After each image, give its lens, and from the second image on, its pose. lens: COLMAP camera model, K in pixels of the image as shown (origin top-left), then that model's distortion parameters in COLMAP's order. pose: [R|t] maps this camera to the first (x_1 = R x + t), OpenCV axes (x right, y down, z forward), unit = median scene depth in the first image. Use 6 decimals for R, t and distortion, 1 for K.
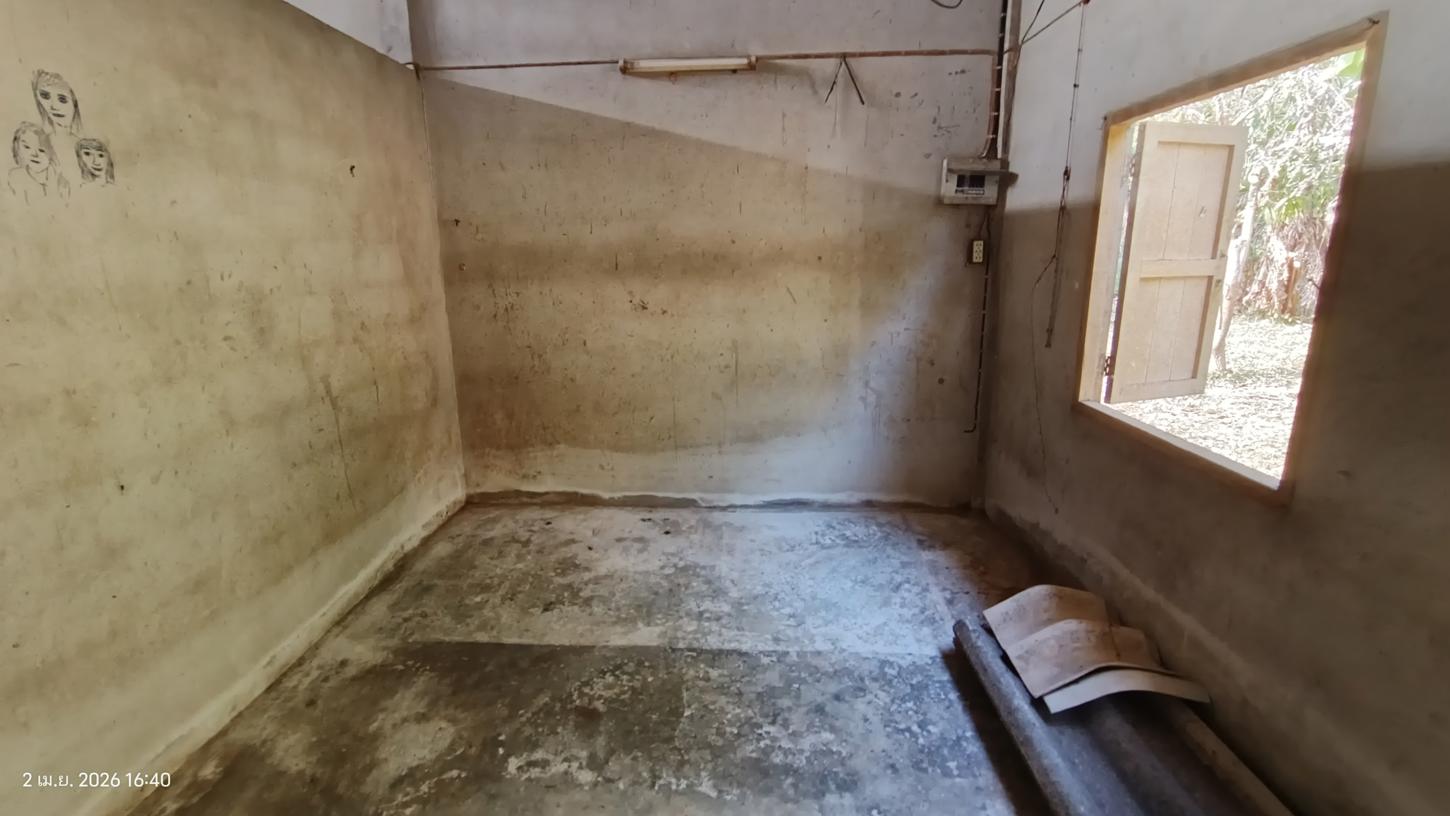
lens RADIAL K [[664.4, 0, 714.2], [0, 664.4, 418.2], [0, 0, 1]] dist [-0.033889, 0.018463]
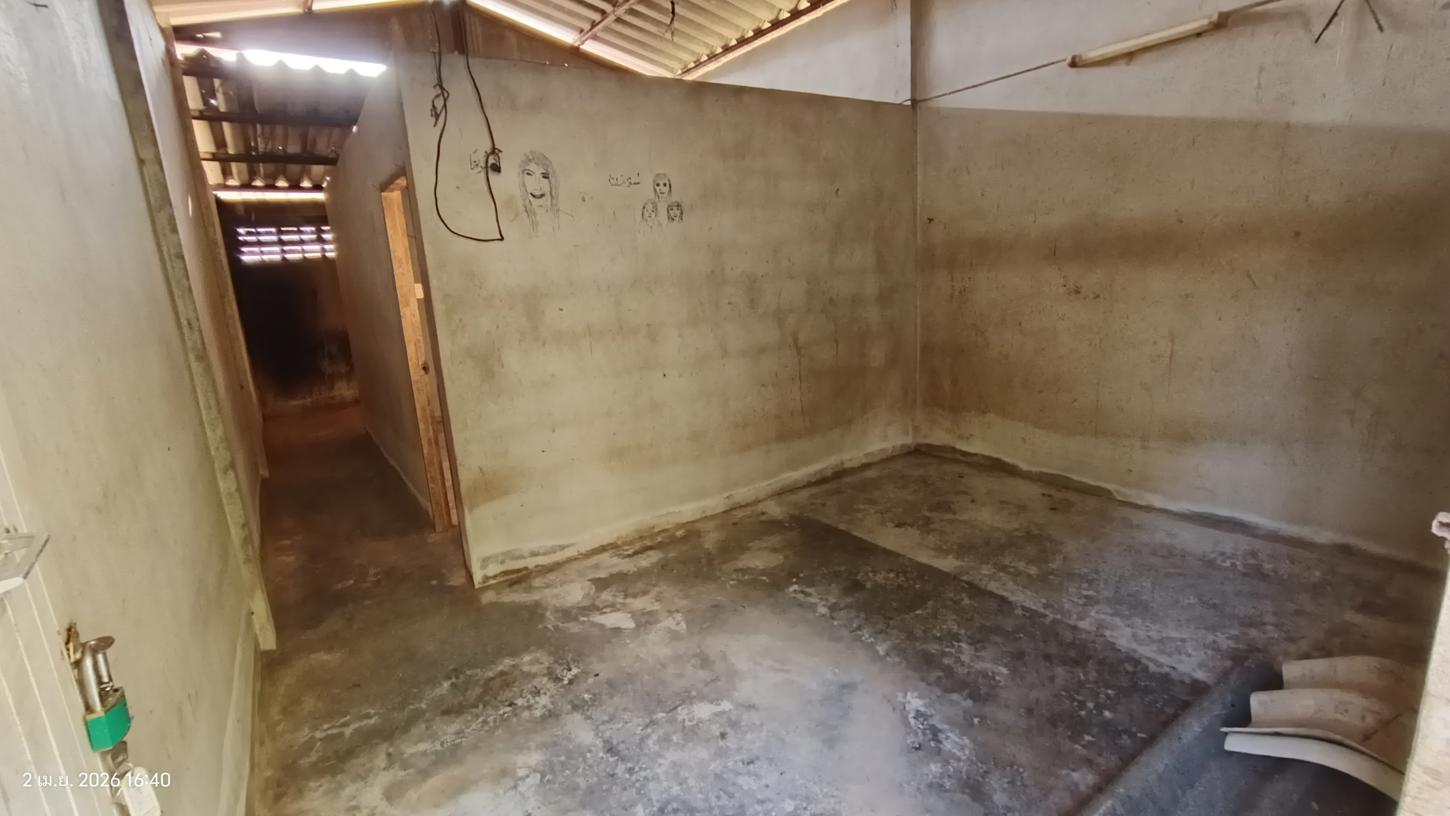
lens RADIAL K [[664.4, 0, 714.2], [0, 664.4, 418.2], [0, 0, 1]] dist [-0.033889, 0.018463]
pose [[0.600732, 0.157213, -0.783840, 0.423384], [-0.142803, 0.985806, 0.088277, 0.018413], [0.786593, 0.058904, 0.614656, -0.063415]]
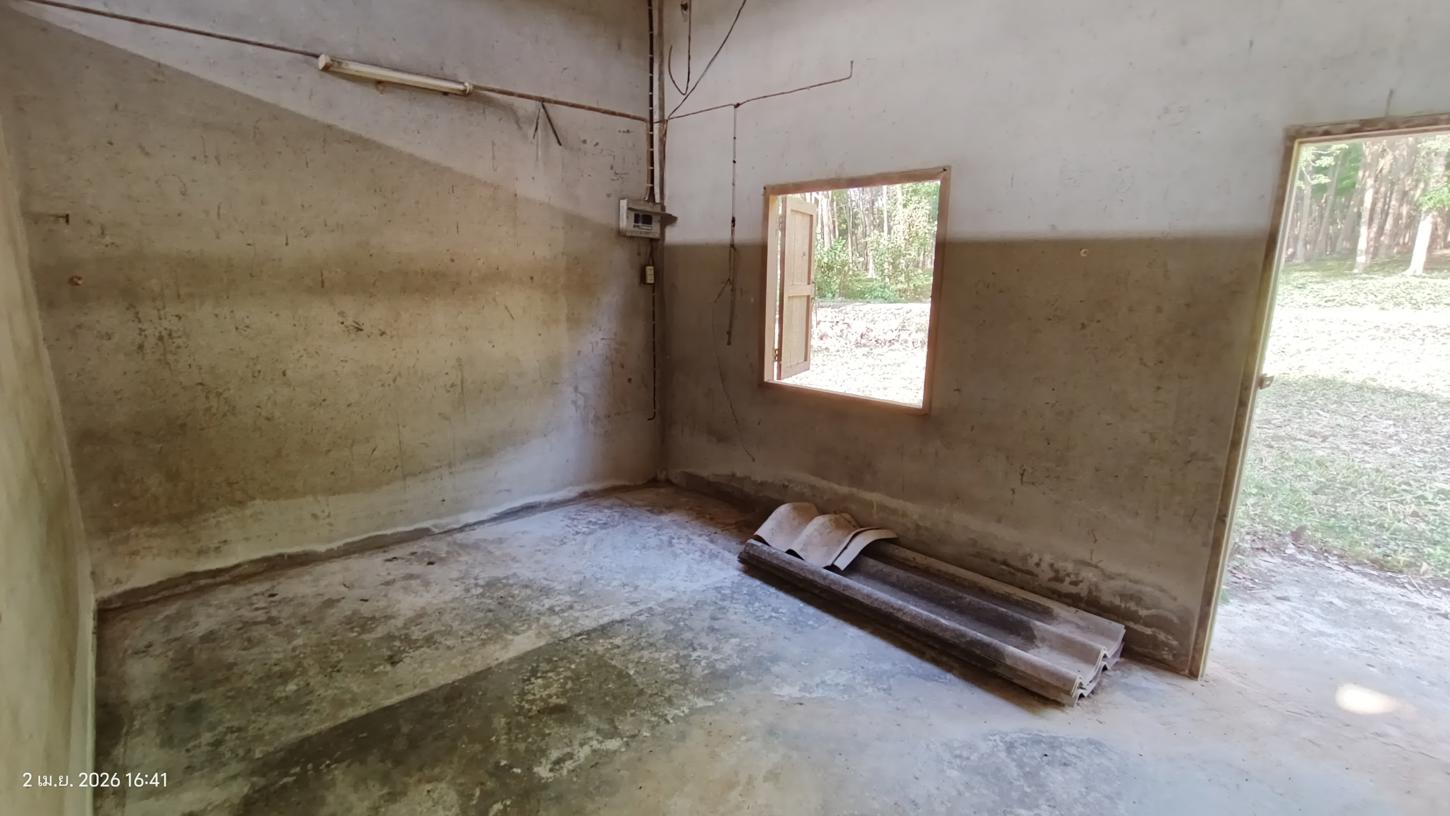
lens RADIAL K [[664.4, 0, 714.2], [0, 664.4, 418.2], [0, 0, 1]] dist [-0.033889, 0.018463]
pose [[0.708511, -0.126822, 0.694210, -0.440676], [0.148191, 0.988523, 0.029344, -0.000353], [-0.689965, 0.082085, 0.719174, 0.027136]]
